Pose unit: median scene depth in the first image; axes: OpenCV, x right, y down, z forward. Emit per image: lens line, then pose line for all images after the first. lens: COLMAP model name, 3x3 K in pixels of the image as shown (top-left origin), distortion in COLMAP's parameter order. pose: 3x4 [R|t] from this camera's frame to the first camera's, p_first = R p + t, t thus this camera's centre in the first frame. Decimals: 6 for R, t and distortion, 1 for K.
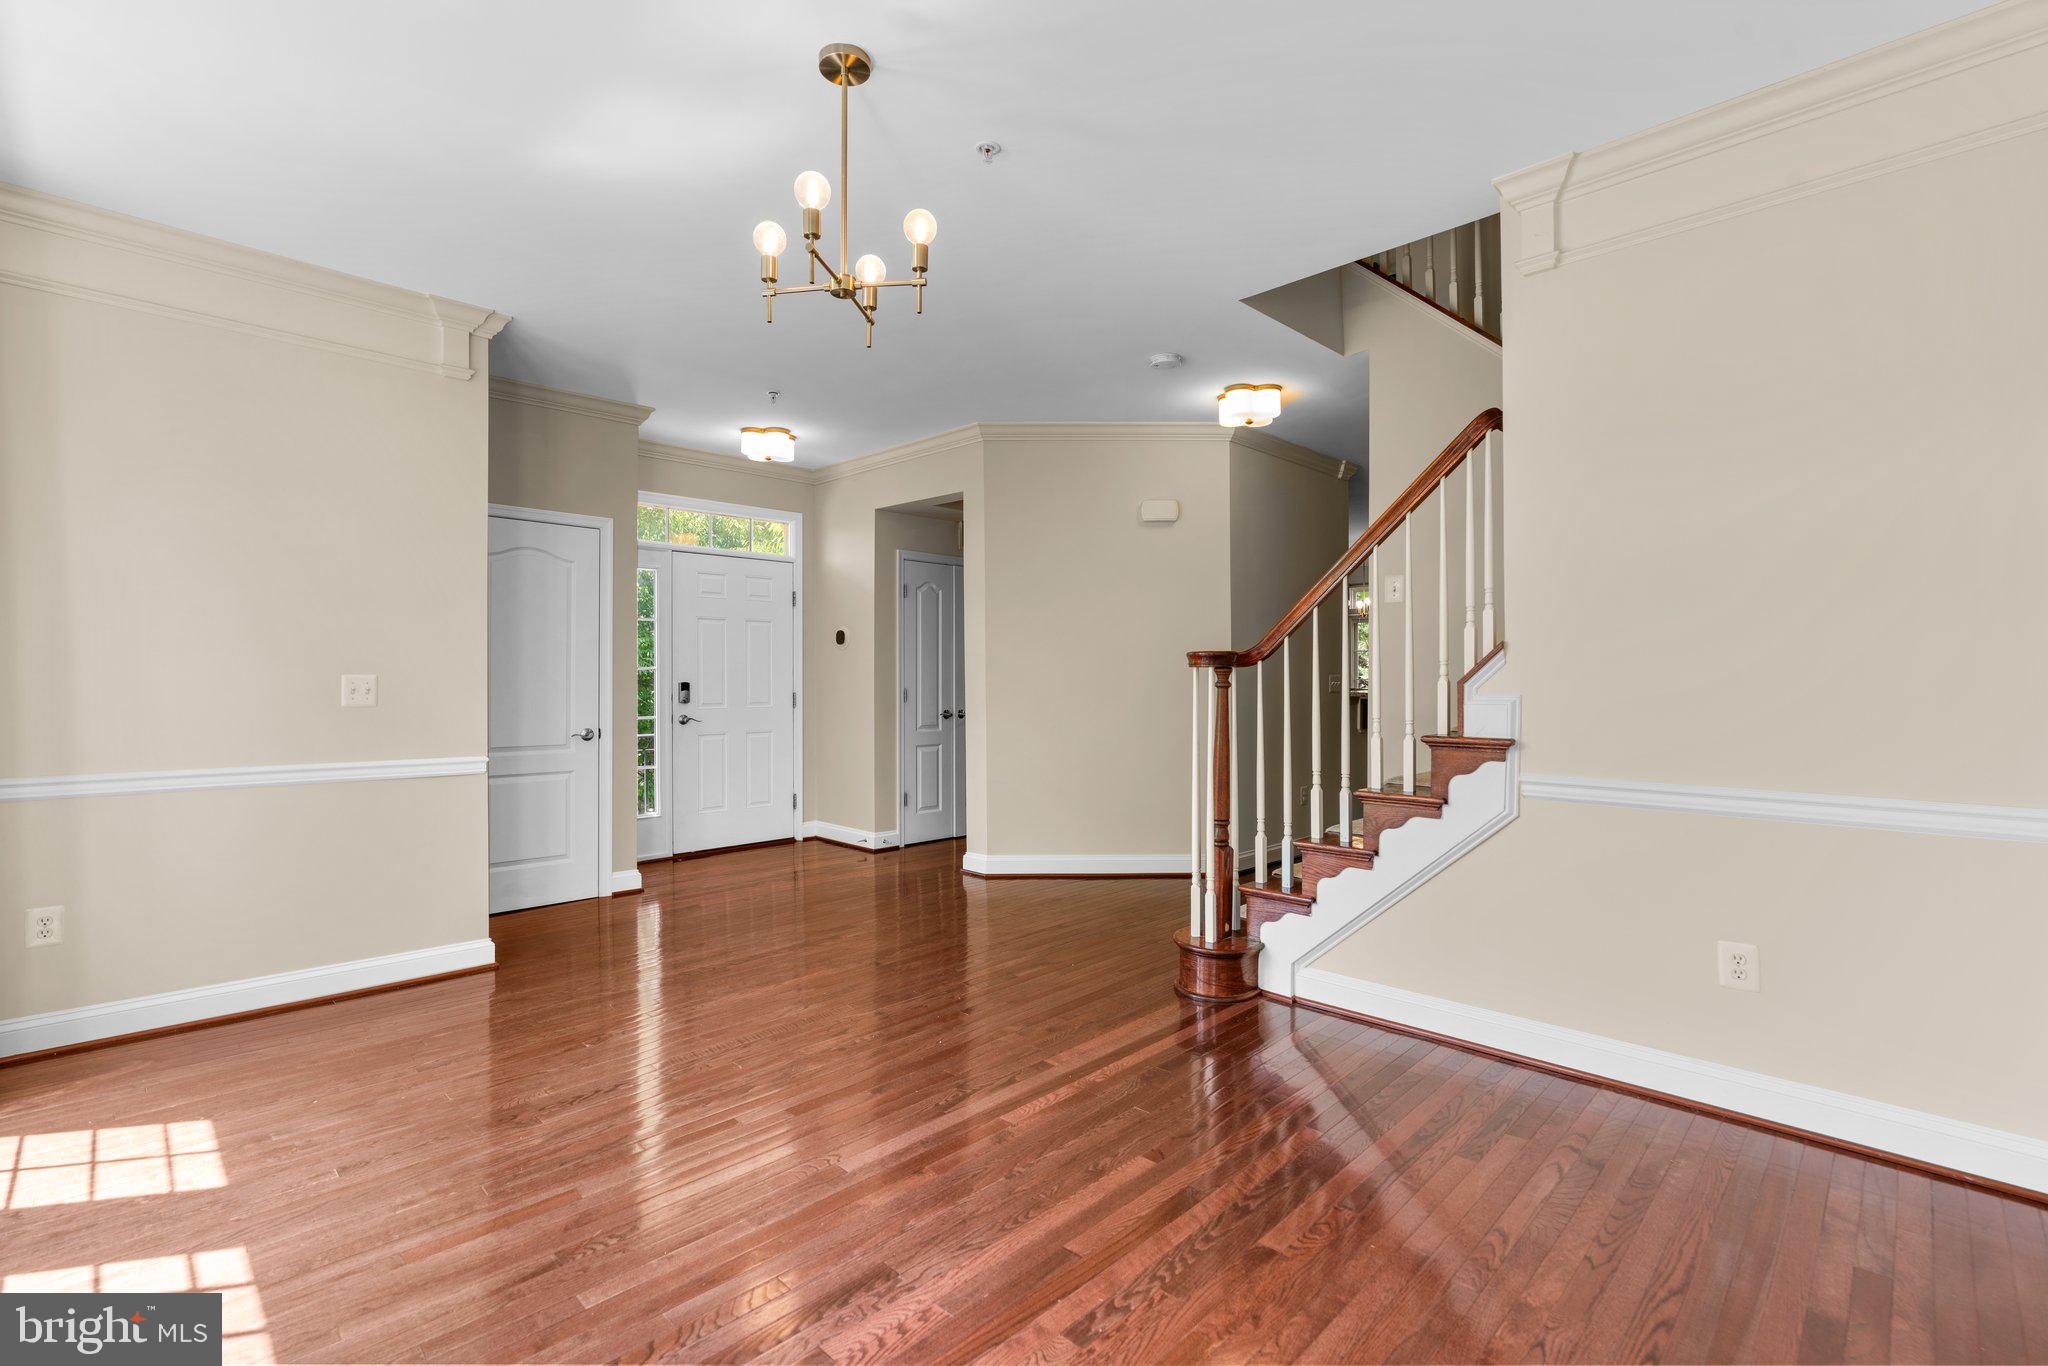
lens RADIAL K [[923.9, 0, 1030.6], [0, 923.9, 674.1], [0, 0, 1]] dist [-0.012243, 0.004705]
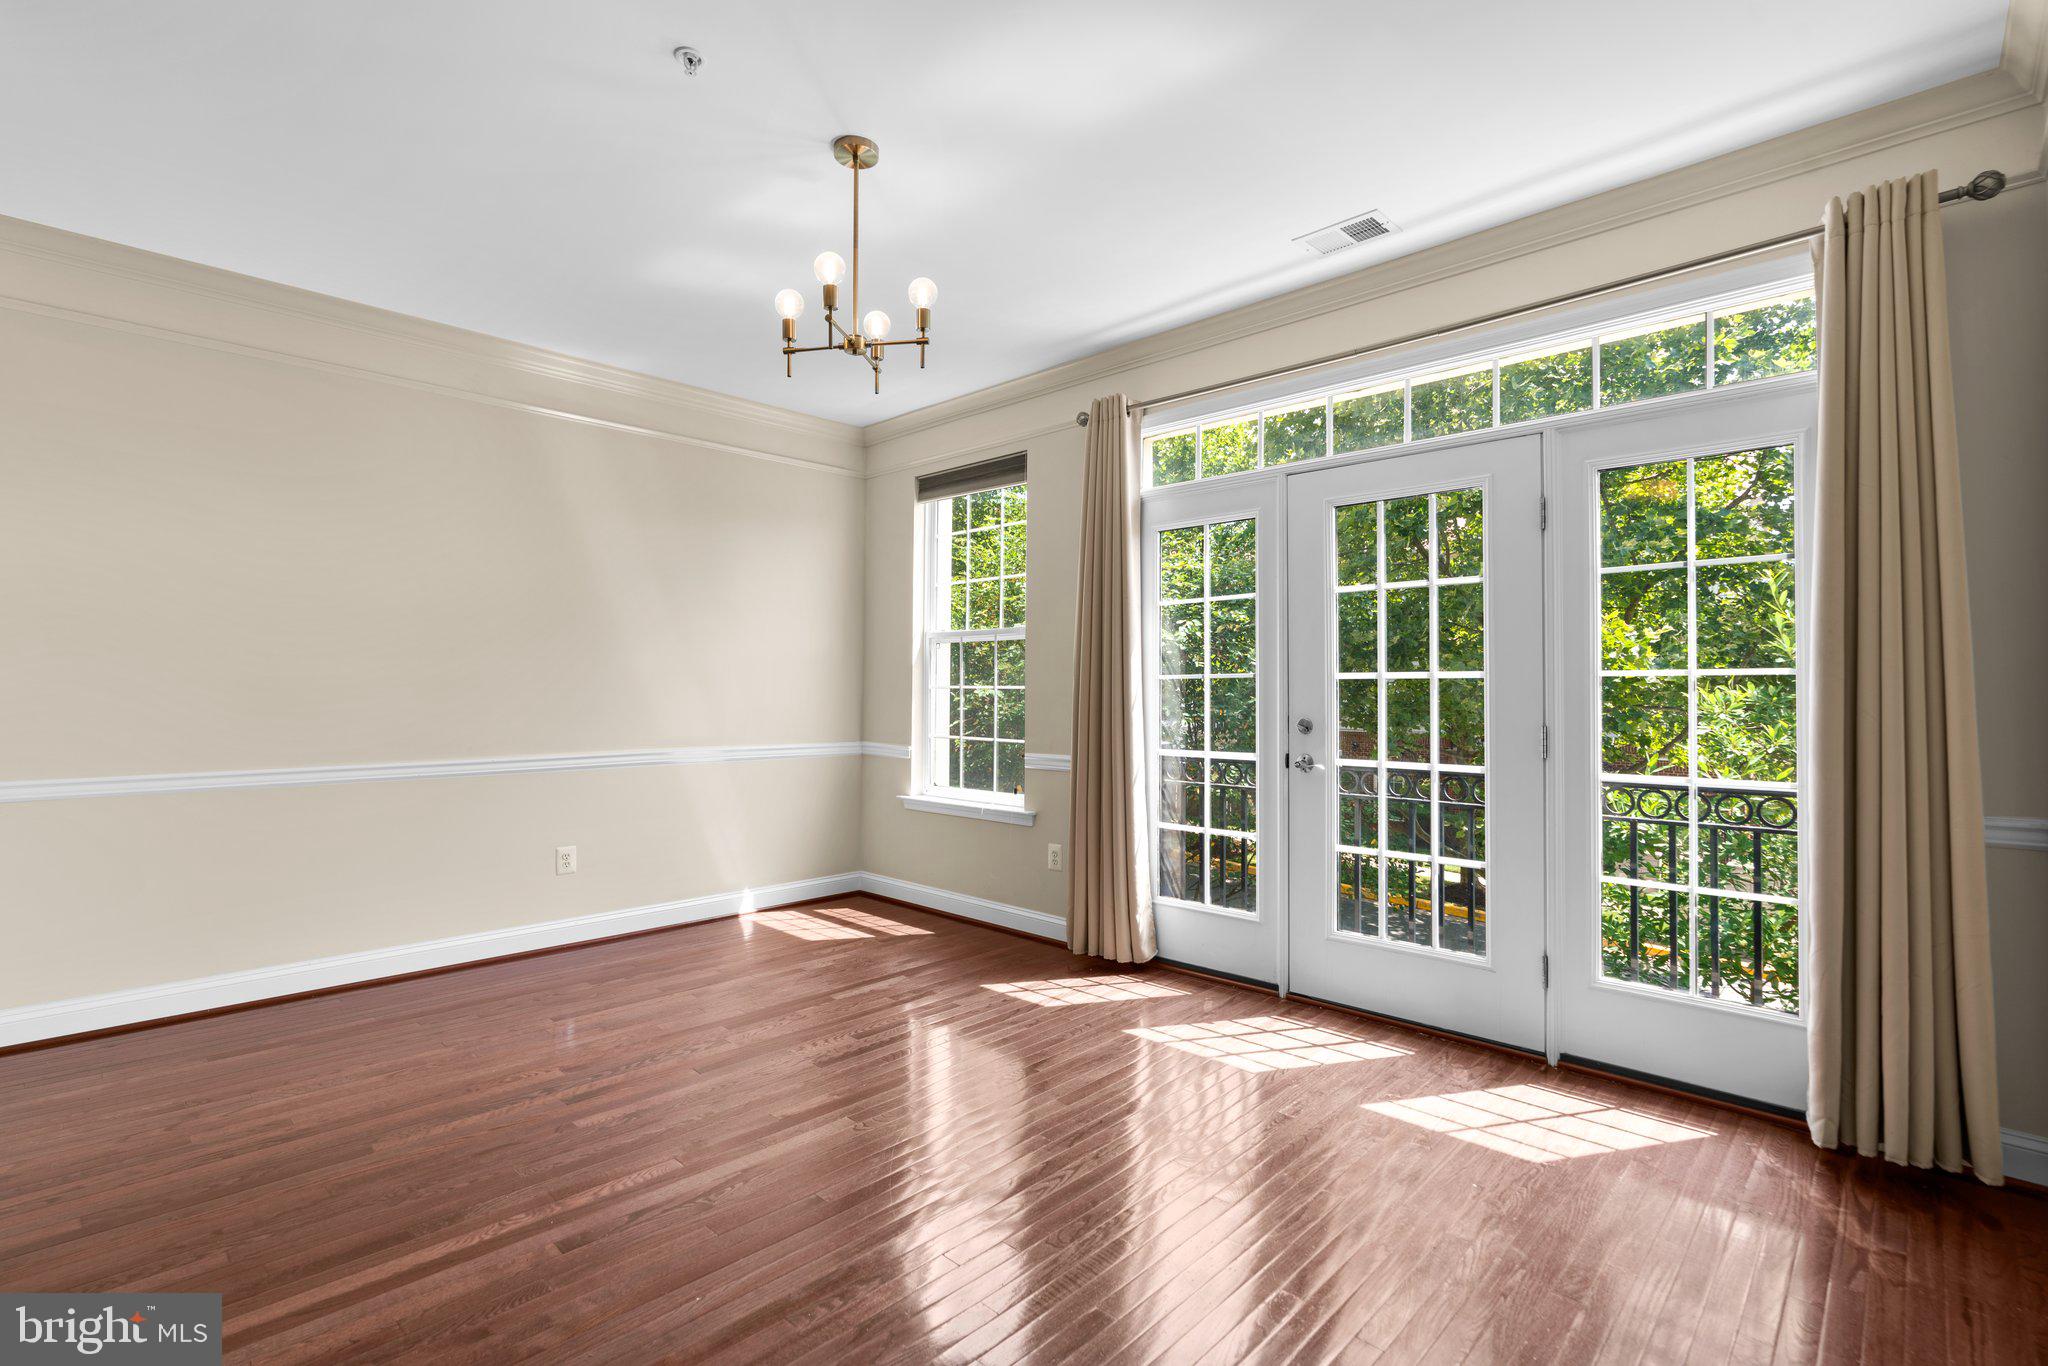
lens RADIAL K [[923.9, 0, 1032.1], [0, 923.9, 688.4], [0, 0, 1]] dist [-0.012243, 0.004705]
pose [[-0.999904, -0.001963, -0.013709, -0.412167], [-0.001648, 0.999736, -0.022901, 0.029488], [0.013751, -0.022877, -0.999644, 2.163368]]
